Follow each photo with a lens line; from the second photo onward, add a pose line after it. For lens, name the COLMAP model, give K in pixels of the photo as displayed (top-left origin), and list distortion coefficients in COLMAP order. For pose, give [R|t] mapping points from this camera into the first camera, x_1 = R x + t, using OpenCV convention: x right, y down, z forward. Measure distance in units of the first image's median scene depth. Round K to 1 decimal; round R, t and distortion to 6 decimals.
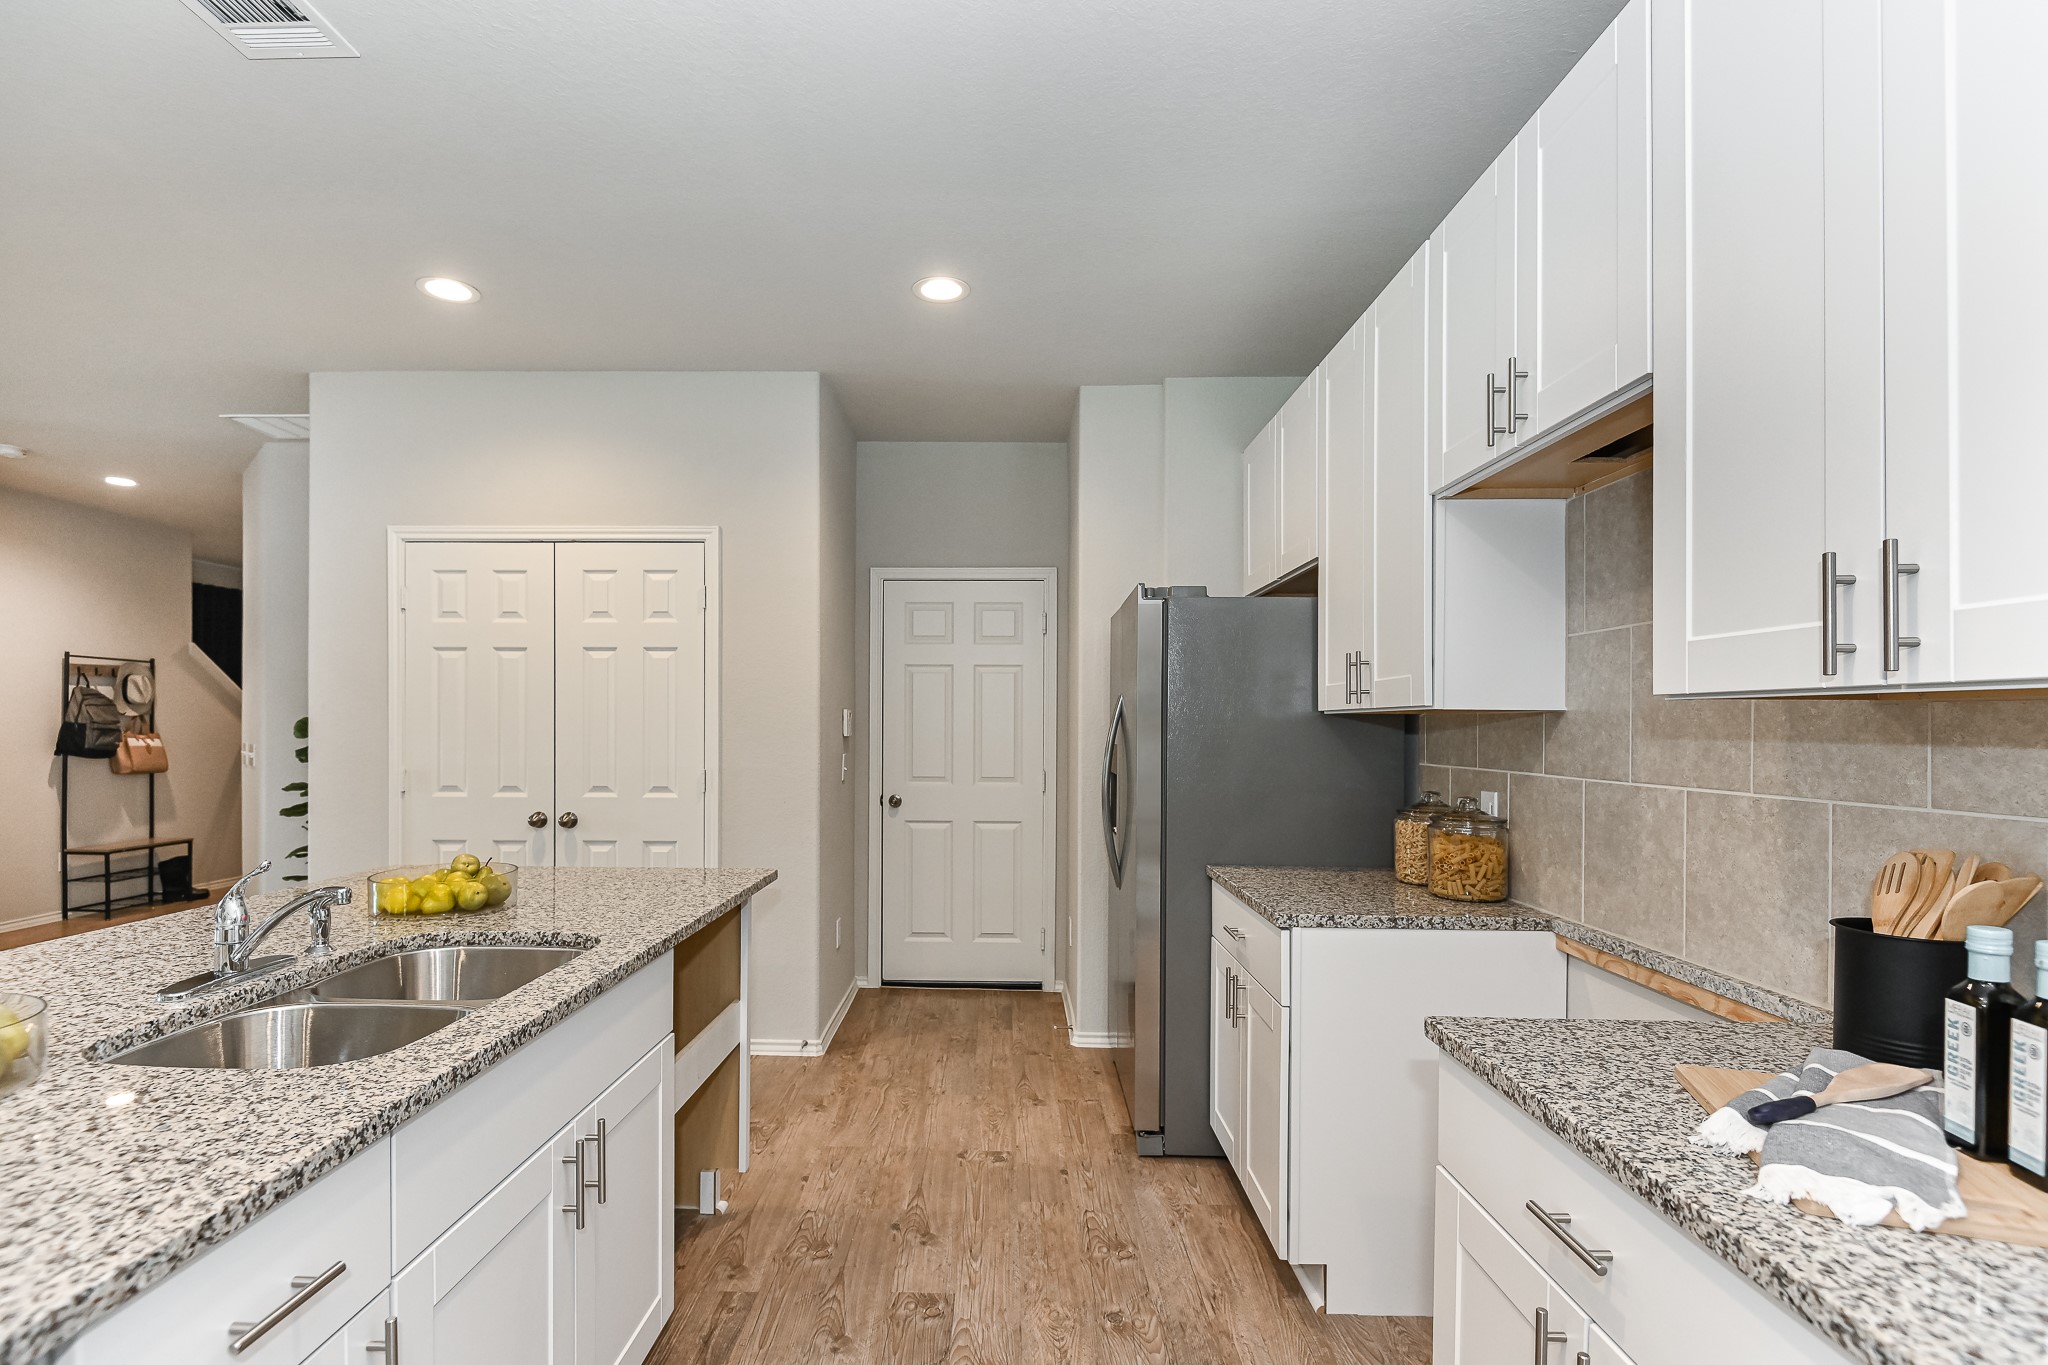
lens RADIAL K [[976.4, 0, 980.0], [0, 976.4, 730.6], [0, 0, 1]] dist [-0.000484, -0.000372]
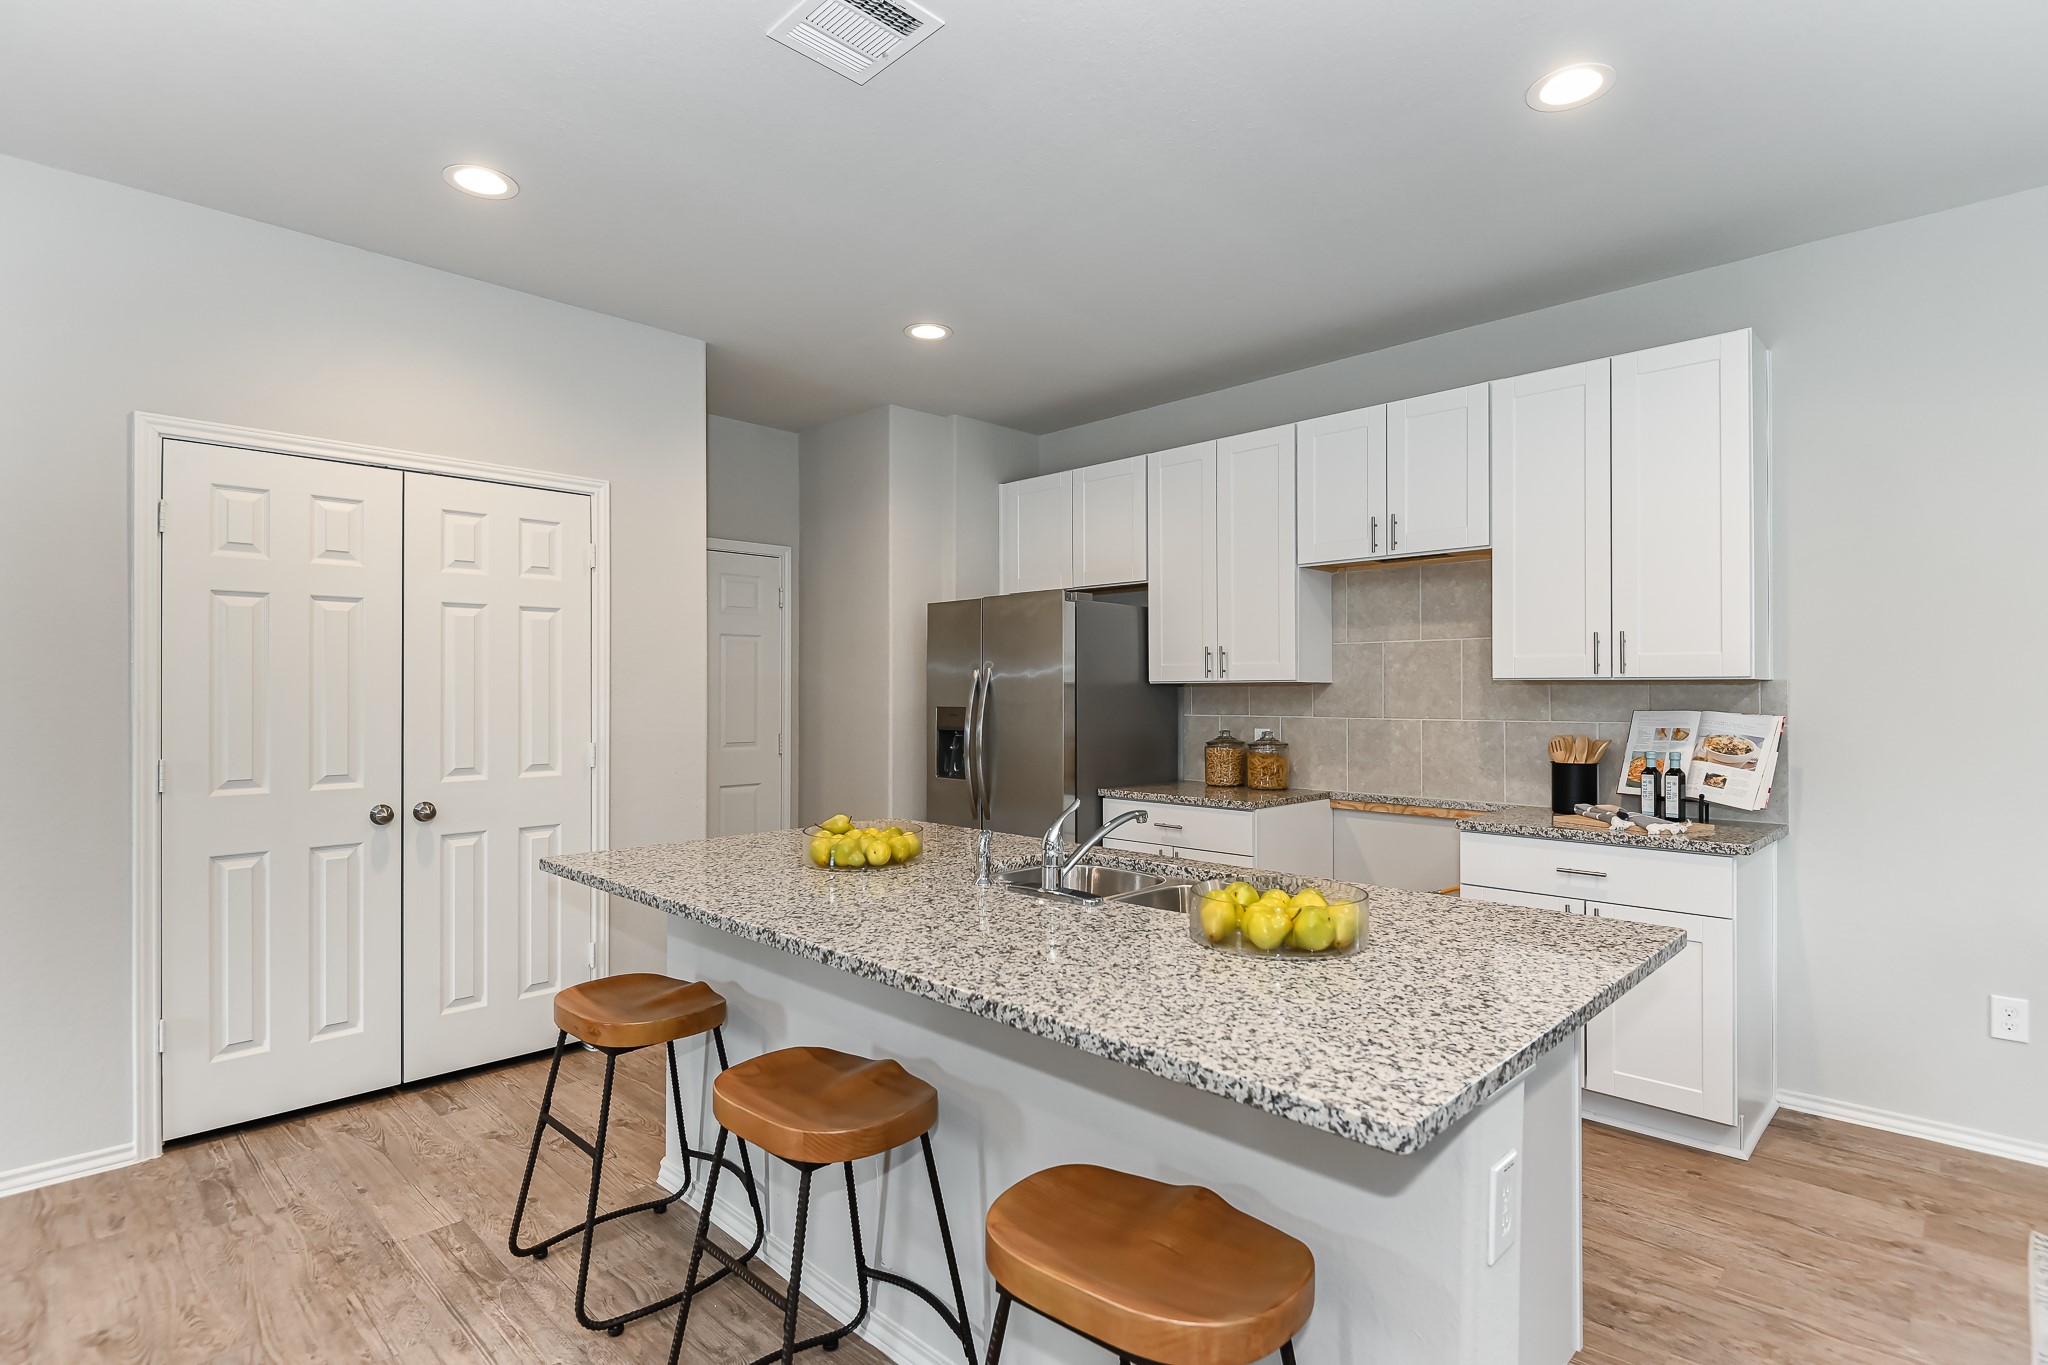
lens RADIAL K [[1006.9, 0, 1024.0], [0, 1006.9, 682.5], [0, 0, 1]] dist [-0.003462, -0.001587]
pose [[0.680059, 0.000388, 0.733157, -0.808495], [0.008478, 0.999929, -0.008393, -0.006253], [-0.733108, 0.011924, 0.680007, 0.063508]]
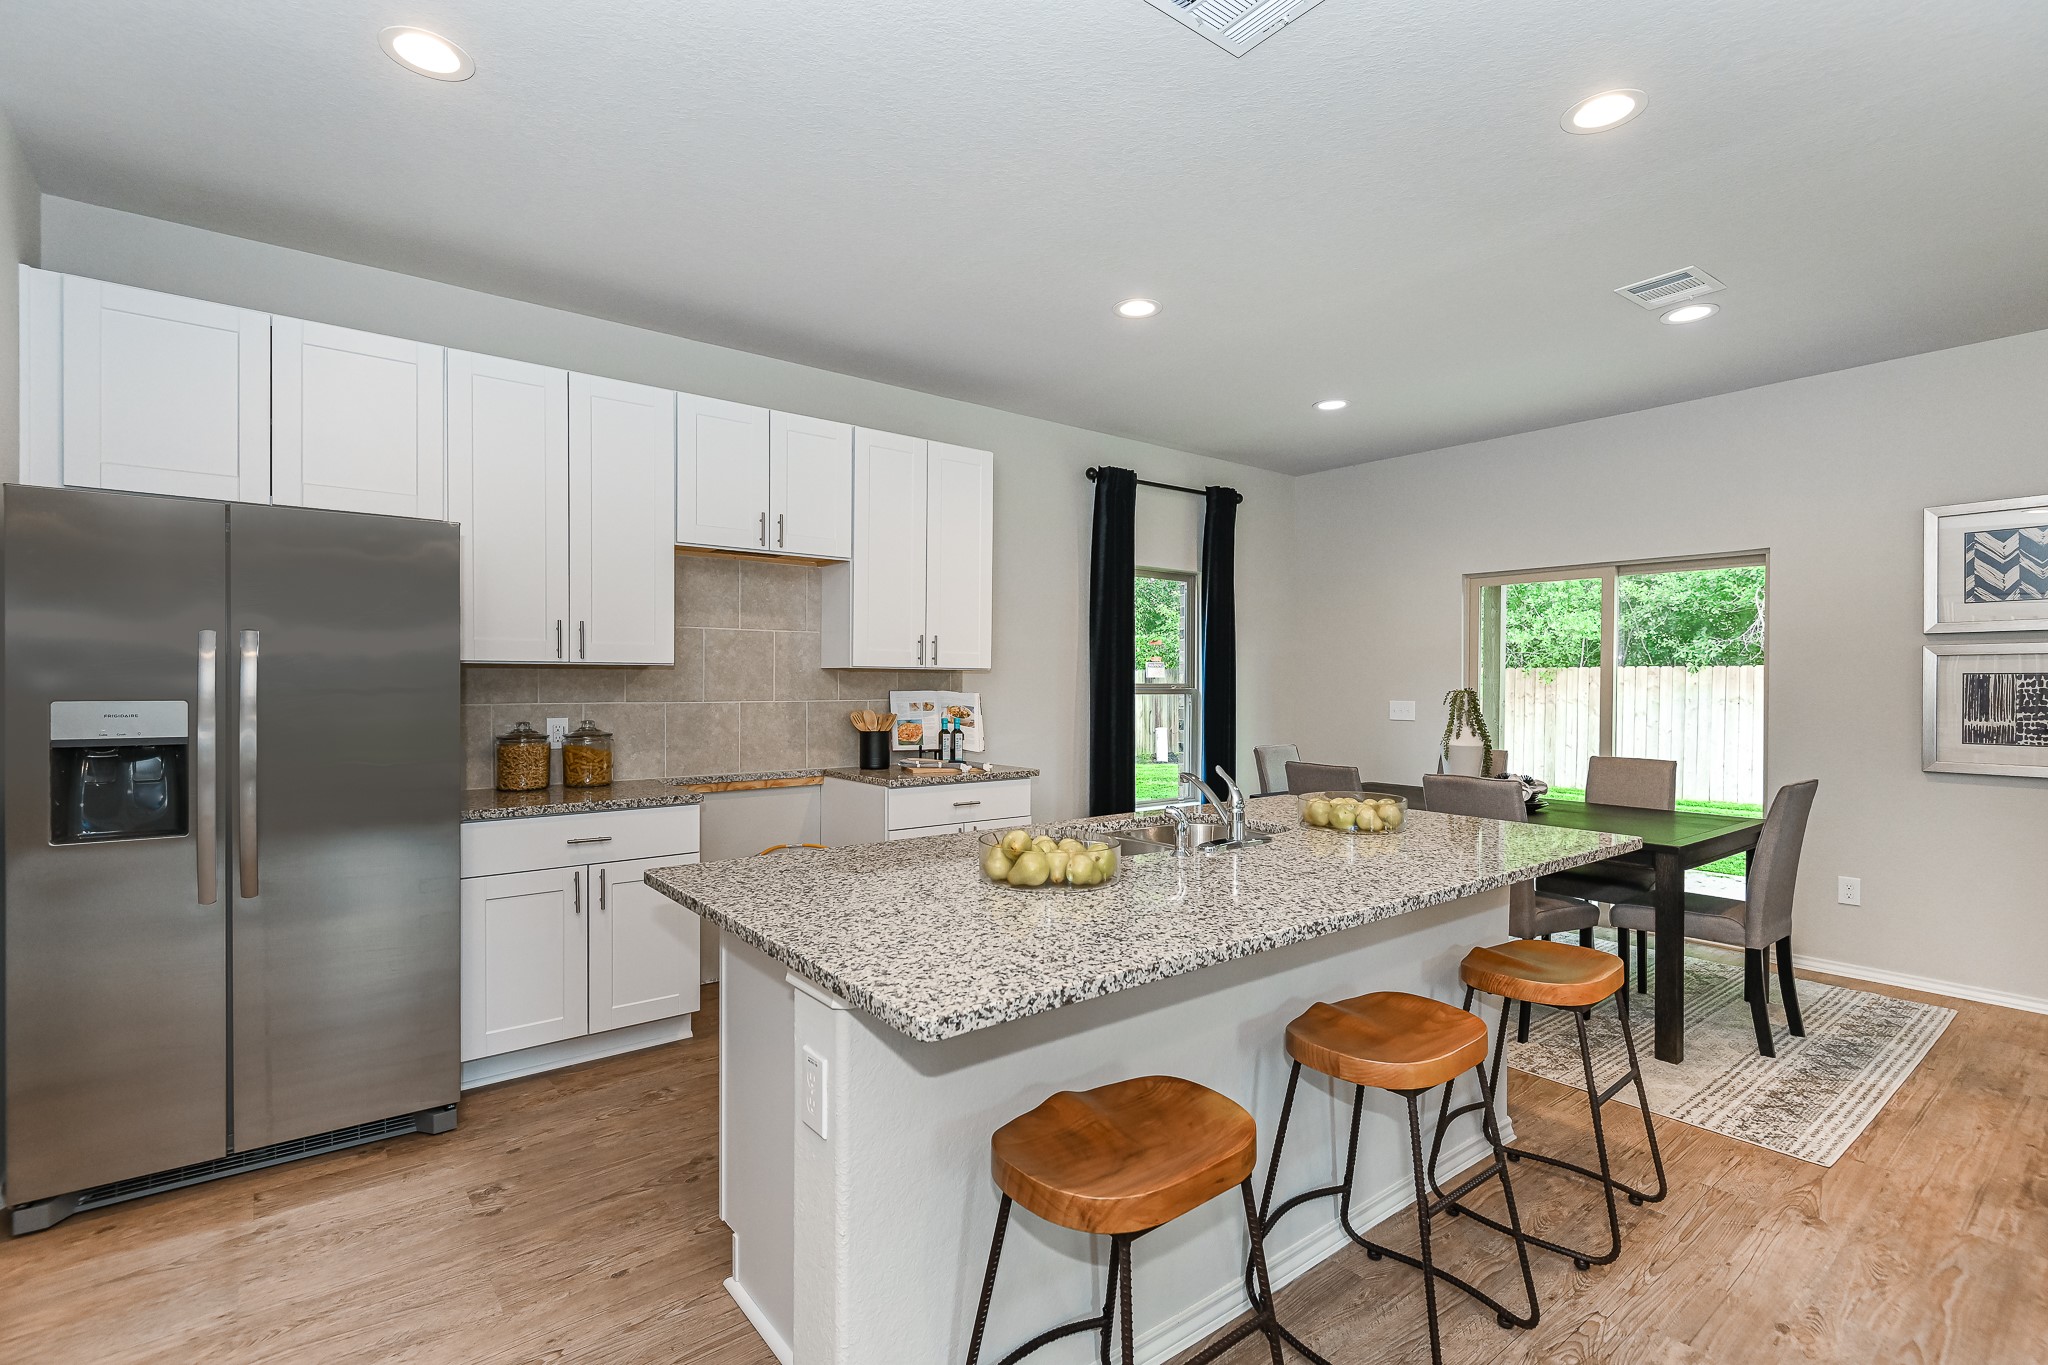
lens RADIAL K [[945.0, 0, 1018.2], [0, 945.0, 686.7], [0, 0, 1]] dist [0.001037, -0.001080]
pose [[-0.637596, -0.015642, 0.770212, -0.783616], [-0.005595, 0.999861, 0.015674, -0.009271], [-0.770350, 0.005684, -0.637595, 1.027238]]
